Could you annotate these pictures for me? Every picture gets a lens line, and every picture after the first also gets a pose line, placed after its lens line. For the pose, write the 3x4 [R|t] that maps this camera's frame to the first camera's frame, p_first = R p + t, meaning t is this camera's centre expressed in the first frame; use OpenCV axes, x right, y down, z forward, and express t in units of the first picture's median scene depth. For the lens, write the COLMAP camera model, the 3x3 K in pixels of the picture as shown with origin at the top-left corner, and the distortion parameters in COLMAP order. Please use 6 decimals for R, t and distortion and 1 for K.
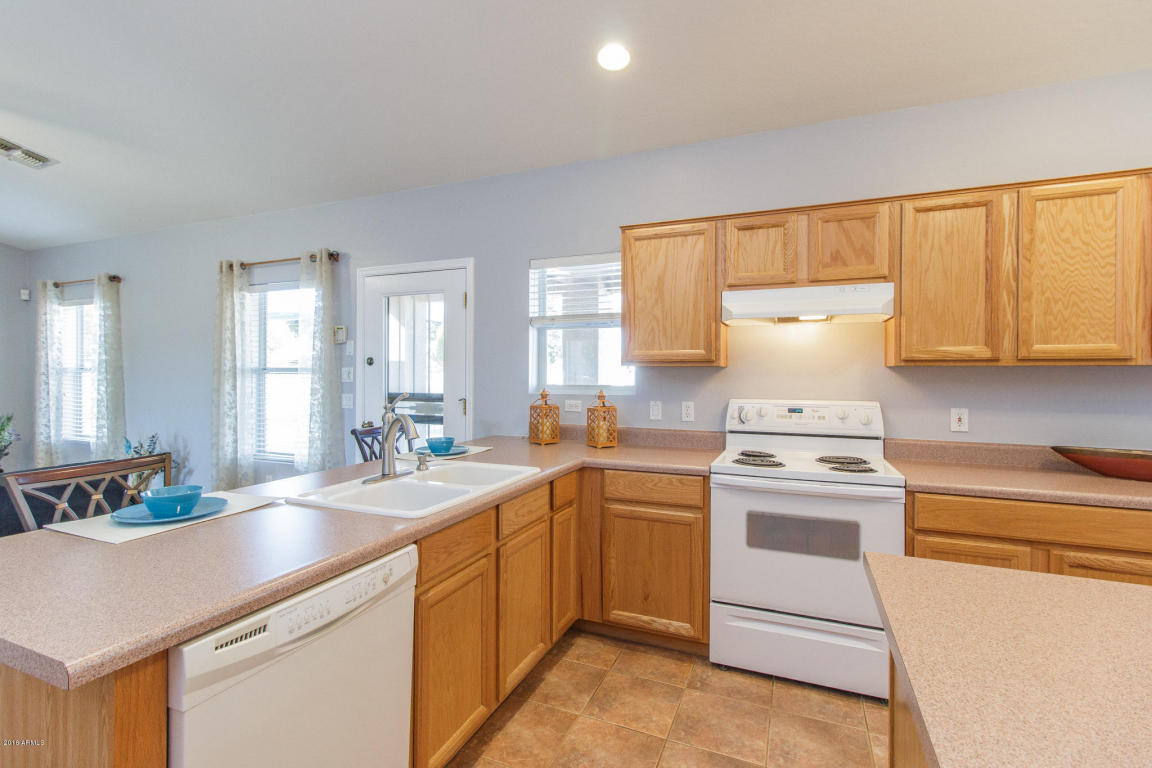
lens RADIAL K [[532.2, 0, 575.7], [0, 532.2, 374.1], [0, 0, 1]] dist [0.002945, 0.000837]
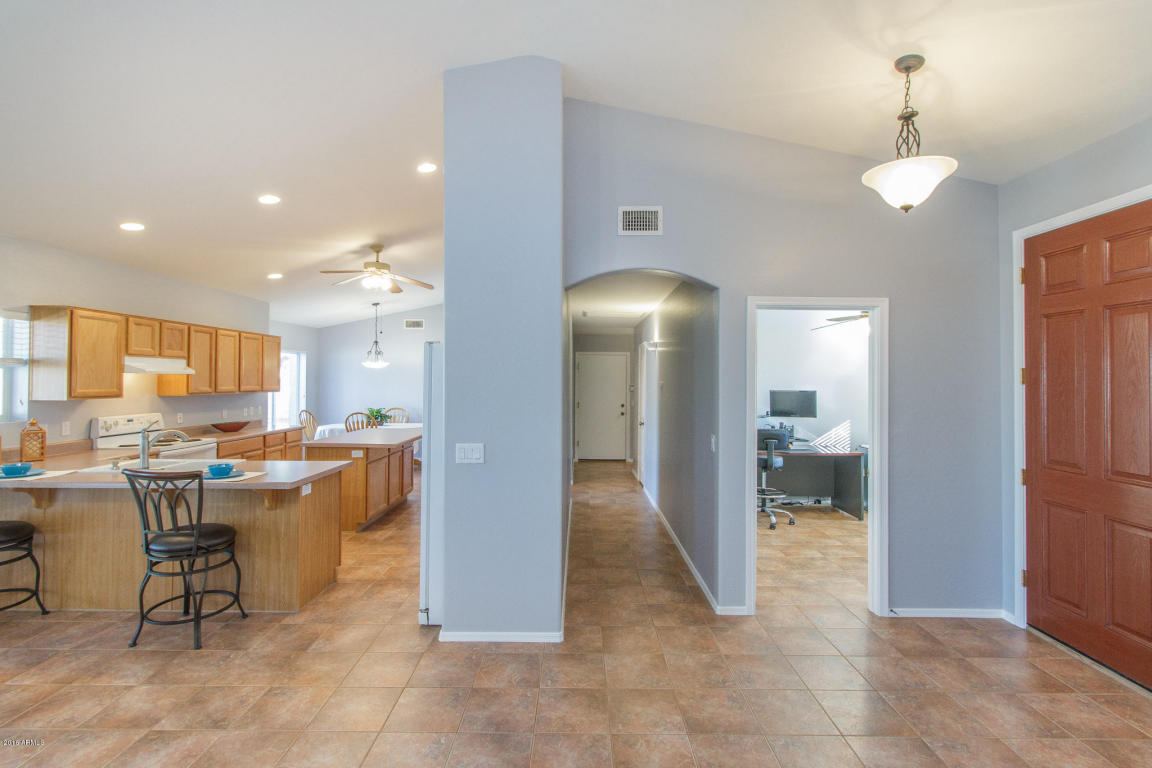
lens RADIAL K [[532.2, 0, 575.7], [0, 532.2, 374.1], [0, 0, 1]] dist [0.002945, 0.000837]
pose [[-0.383277, 0.007657, 0.923602, -2.175168], [-0.001099, 0.999961, -0.008746, -0.090303], [-0.923633, -0.004367, -0.383253, 0.322719]]
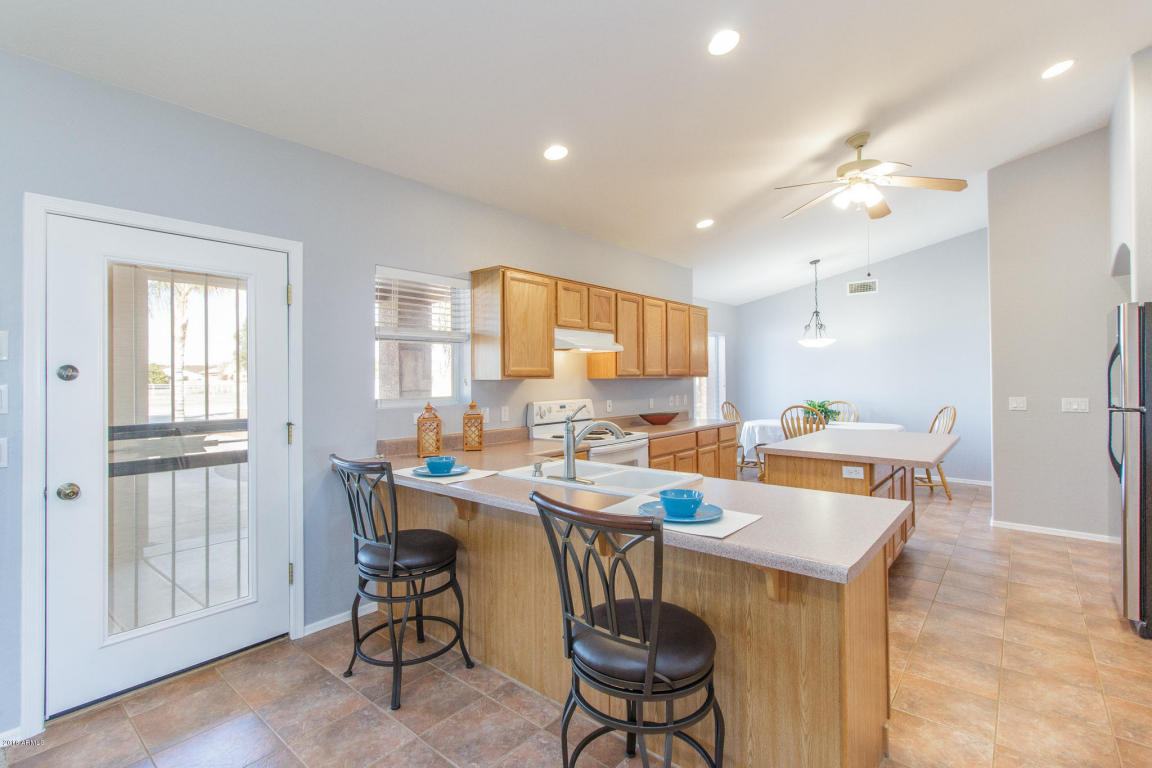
lens RADIAL K [[532.2, 0, 575.7], [0, 532.2, 374.1], [0, 0, 1]] dist [0.002945, 0.000837]
pose [[0.296032, 0.003190, 0.955173, -1.236545], [0.013353, 0.999883, -0.007478, -0.018655], [-0.955085, 0.014968, 0.295955, 0.570028]]
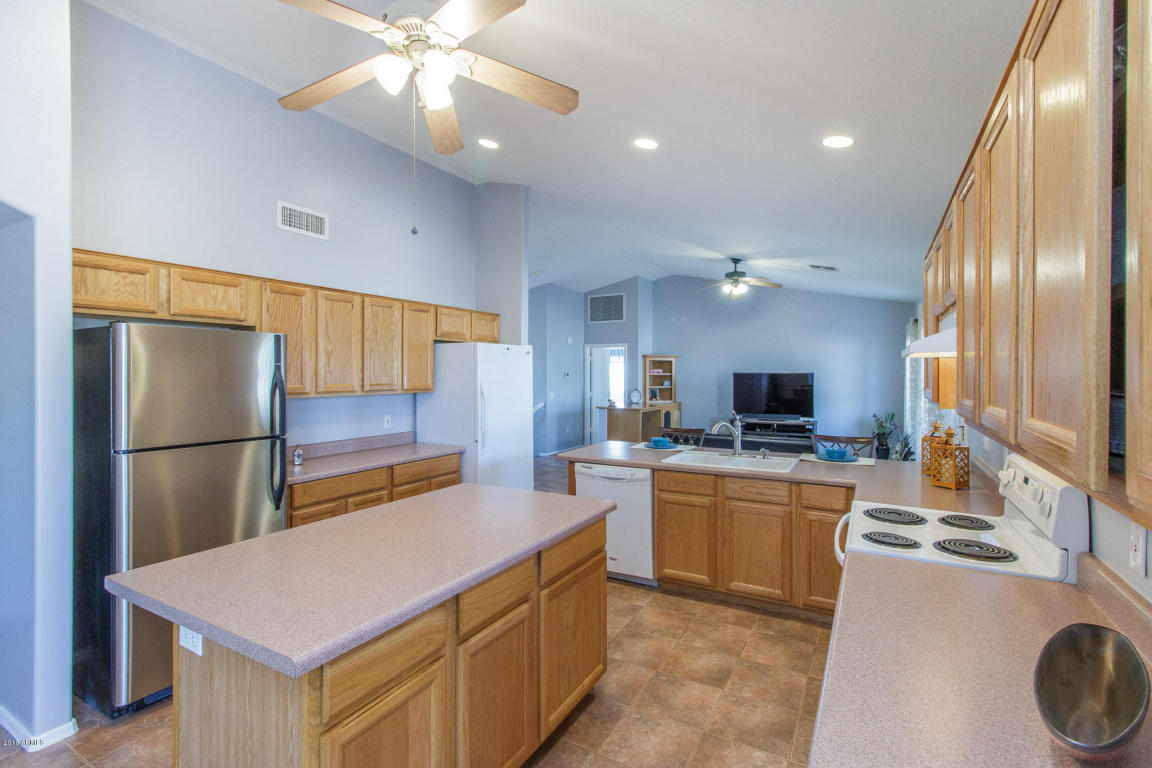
lens RADIAL K [[532.2, 0, 575.7], [0, 532.2, 374.1], [0, 0, 1]] dist [0.002945, 0.000837]
pose [[-0.118533, 0.001076, -0.992950, 1.360194], [-0.005208, 0.999985, 0.001705, -0.077940], [0.992937, 0.005373, -0.118525, 0.583532]]
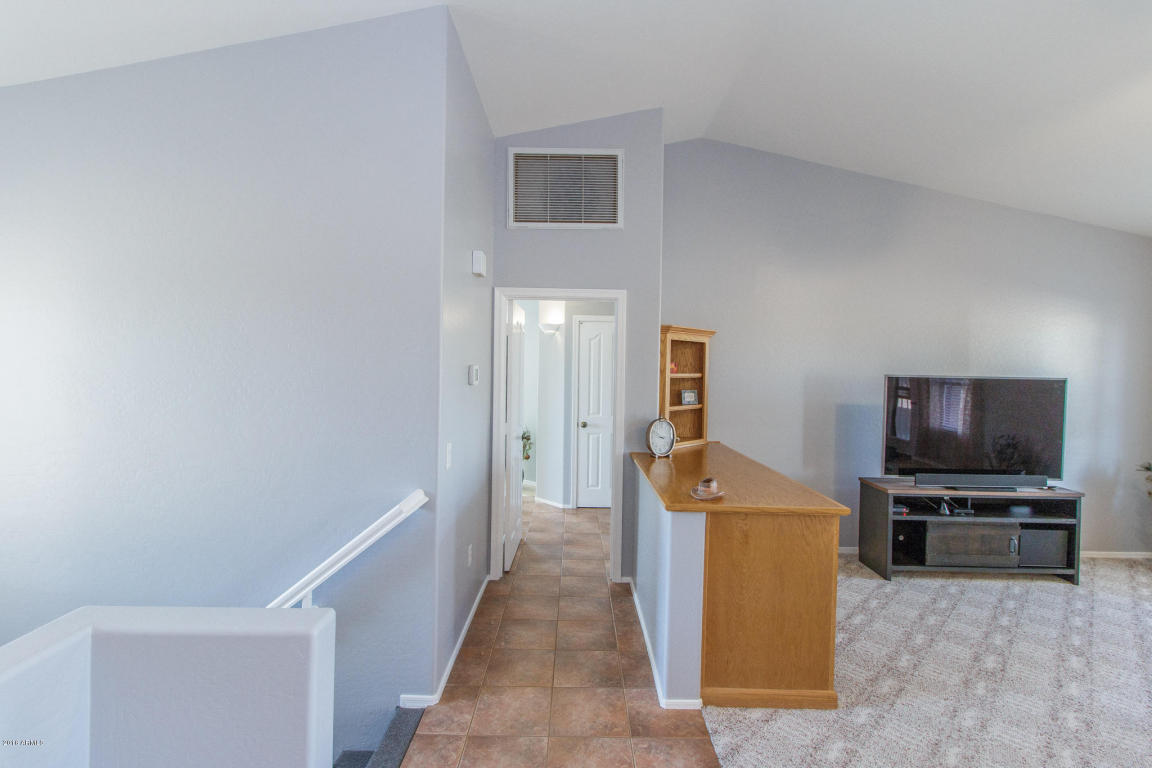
lens RADIAL K [[532.2, 0, 575.7], [0, 532.2, 374.1], [0, 0, 1]] dist [0.002945, 0.000837]
pose [[0.389768, 0.016481, -0.920766, -1.592103], [-0.021024, 0.999739, 0.008995, -0.086612], [0.920673, 0.015852, 0.390012, -0.261228]]
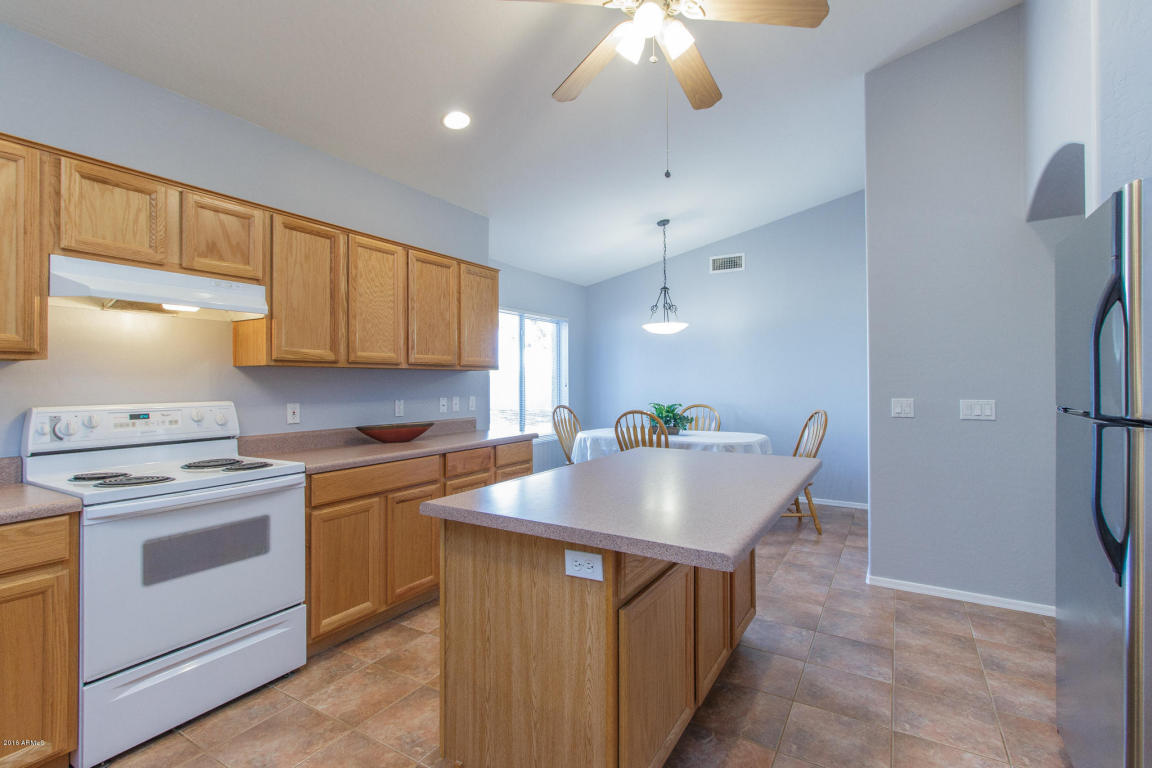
lens RADIAL K [[532.6, 0, 577.1], [0, 532.6, 377.5], [0, 0, 1]] dist [0.001877, 0.000914]
pose [[0.142483, 0.005023, 0.989784, -0.362269], [0.008082, 0.999948, -0.006238, 0.020864], [-0.989764, 0.008889, 0.142435, 0.233364]]
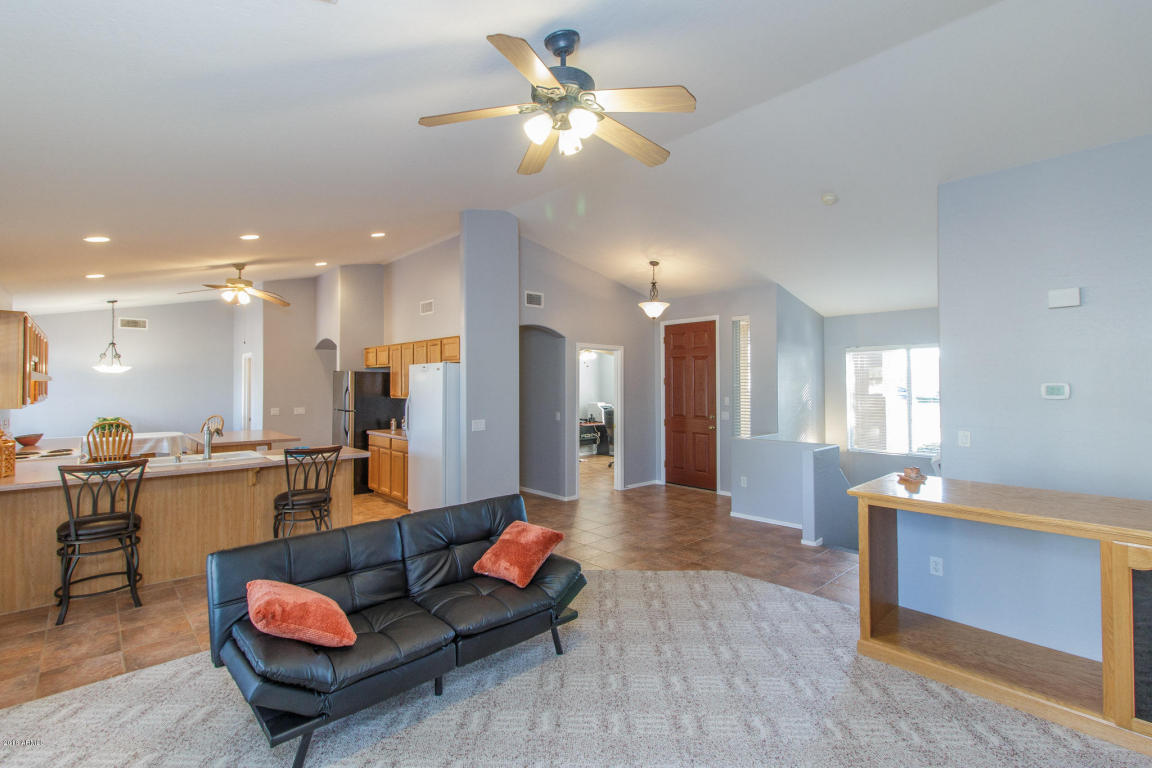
lens RADIAL K [[532.2, 0, 575.7], [0, 532.2, 374.1], [0, 0, 1]] dist [0.002945, 0.000837]
pose [[-0.909017, 0.008514, 0.416672, -2.238330], [0.002851, 0.999895, -0.014210, -0.099303], [-0.416749, -0.011729, -0.908946, 2.018509]]
